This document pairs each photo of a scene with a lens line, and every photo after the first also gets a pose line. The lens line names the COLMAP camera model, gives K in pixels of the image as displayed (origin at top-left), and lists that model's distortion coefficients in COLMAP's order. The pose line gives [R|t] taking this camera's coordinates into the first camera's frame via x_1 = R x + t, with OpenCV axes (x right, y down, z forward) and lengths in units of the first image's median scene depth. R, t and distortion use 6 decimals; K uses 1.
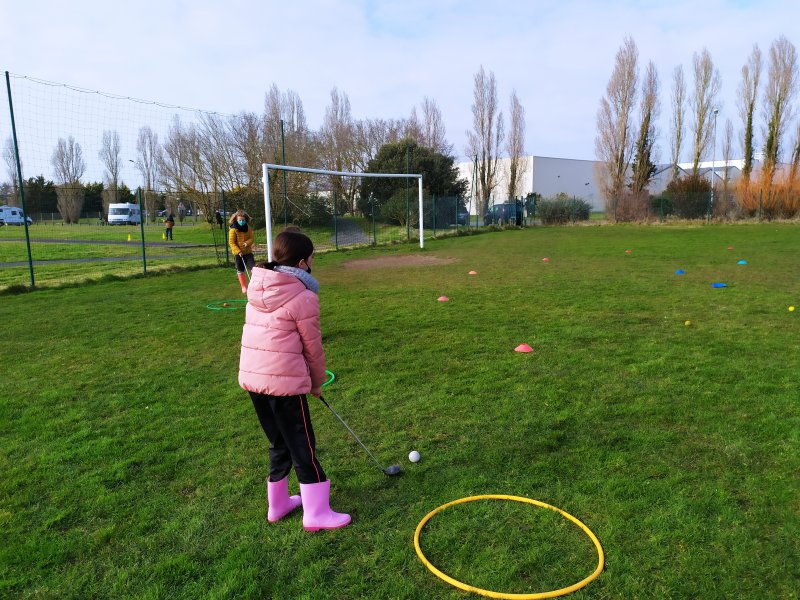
lens RADIAL K [[591.8, 0, 402.3], [0, 591.8, 297.9], [0, 0, 1]] dist [0.065414, -0.062418]
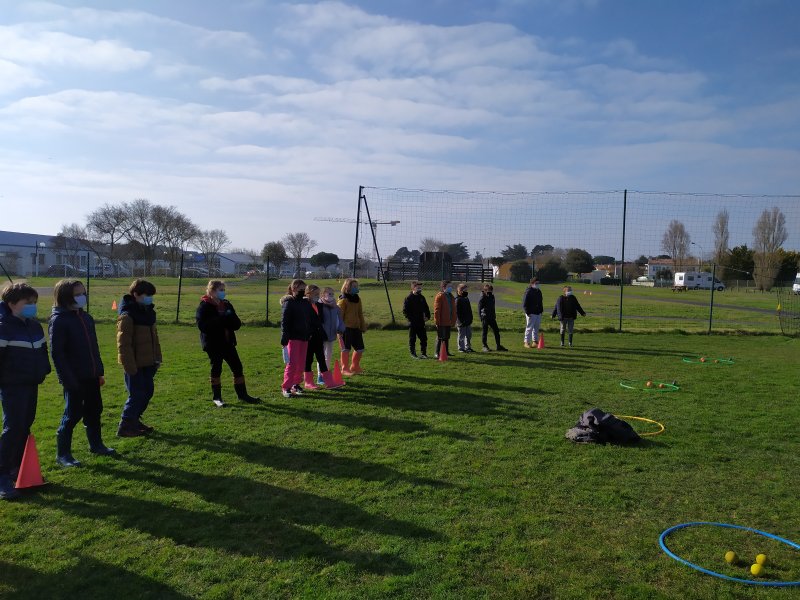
lens RADIAL K [[591.8, 0, 402.3], [0, 591.8, 297.9], [0, 0, 1]] dist [0.065414, -0.062418]
pose [[0.479884, 0.065107, -0.874913, 0.080387], [-0.160869, 0.986865, -0.014798, 0.002166], [0.862457, 0.147848, 0.484054, -0.035864]]
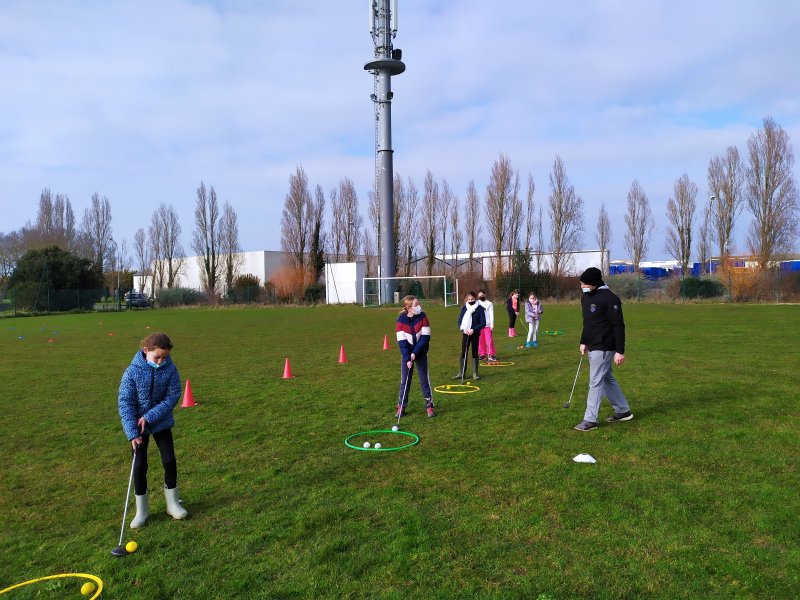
lens RADIAL K [[586.7, 0, 397.4], [0, 586.7, 304.5], [0, 0, 1]] dist [0.065490, -0.053205]
pose [[0.992348, -0.005304, 0.123362, 0.417506], [0.020091, 0.992698, -0.118939, 0.028059], [-0.121830, 0.120507, 0.985208, -0.272546]]
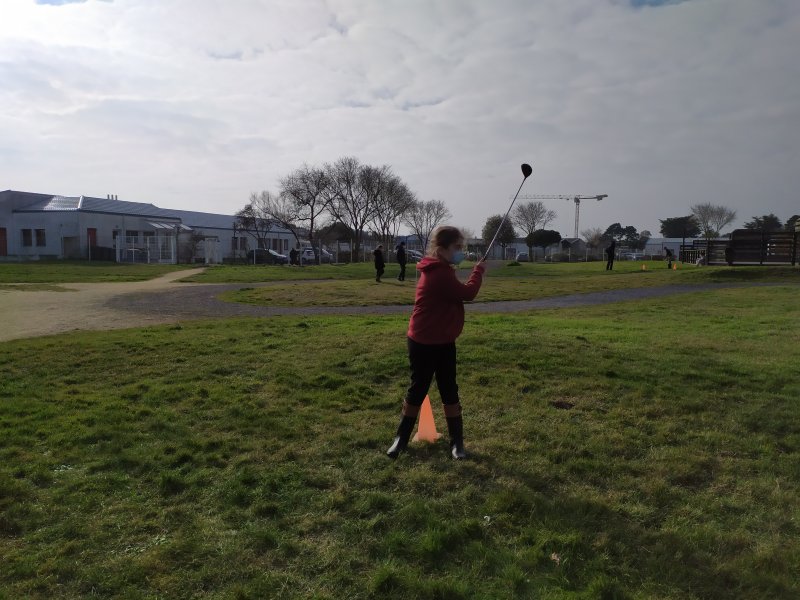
lens RADIAL K [[594.8, 0, 399.6], [0, 594.8, 300.5], [0, 0, 1]] dist [0.069224, -0.065330]
pose [[0.186178, 0.097578, -0.977659, -0.282018], [-0.155386, 0.985457, 0.068766, 0.008275], [0.970151, 0.139112, 0.198633, -0.010343]]
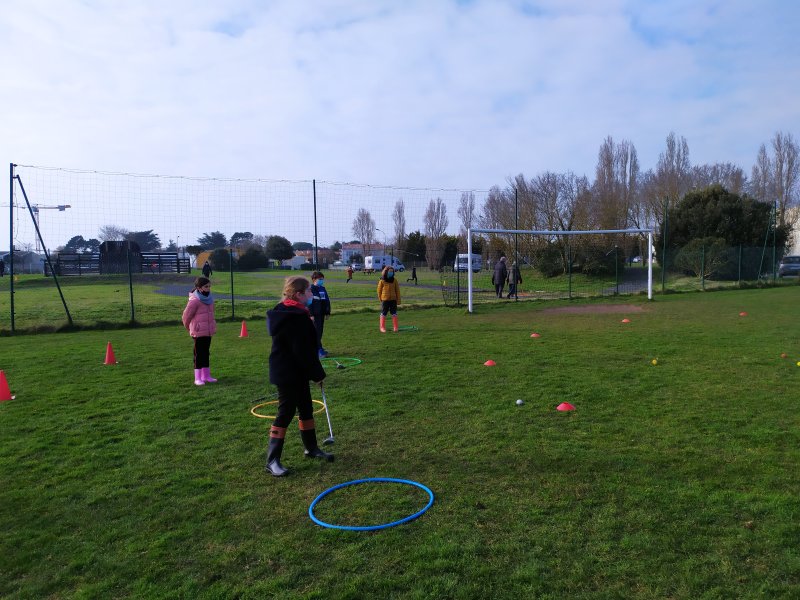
lens RADIAL K [[597.3, 0, 406.8], [0, 597.3, 302.5], [0, 0, 1]] dist [0.065091, -0.058863]
pose [[0.839926, 0.042170, -0.541061, 0.084443], [-0.080797, 0.995582, -0.047831, 0.002281], [0.536653, 0.083891, 0.839622, -0.037788]]
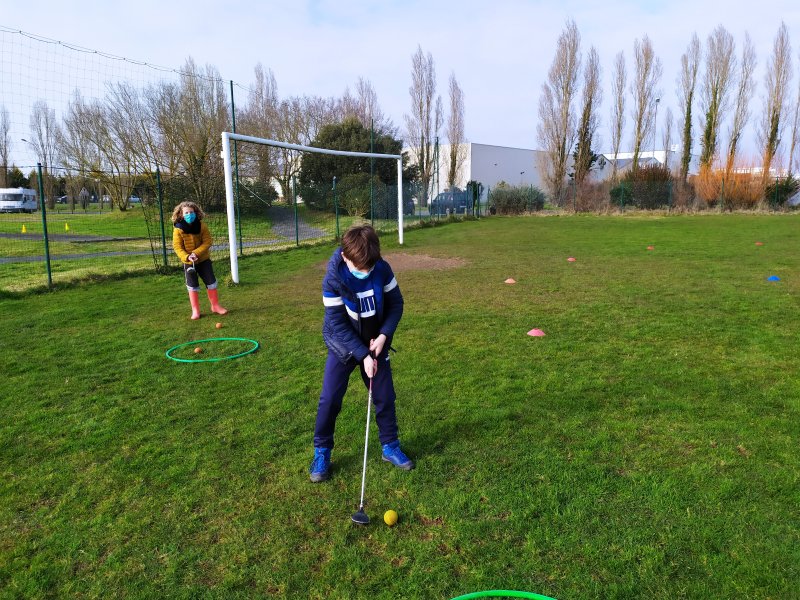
lens RADIAL K [[595.1, 0, 398.7], [0, 595.1, 299.1], [0, 0, 1]] dist [0.061967, -0.052797]
pose [[0.992044, -0.014956, 0.124998, -0.026384], [0.012420, 0.999701, 0.021042, -0.008260], [-0.125276, -0.019323, 0.991934, 0.056987]]
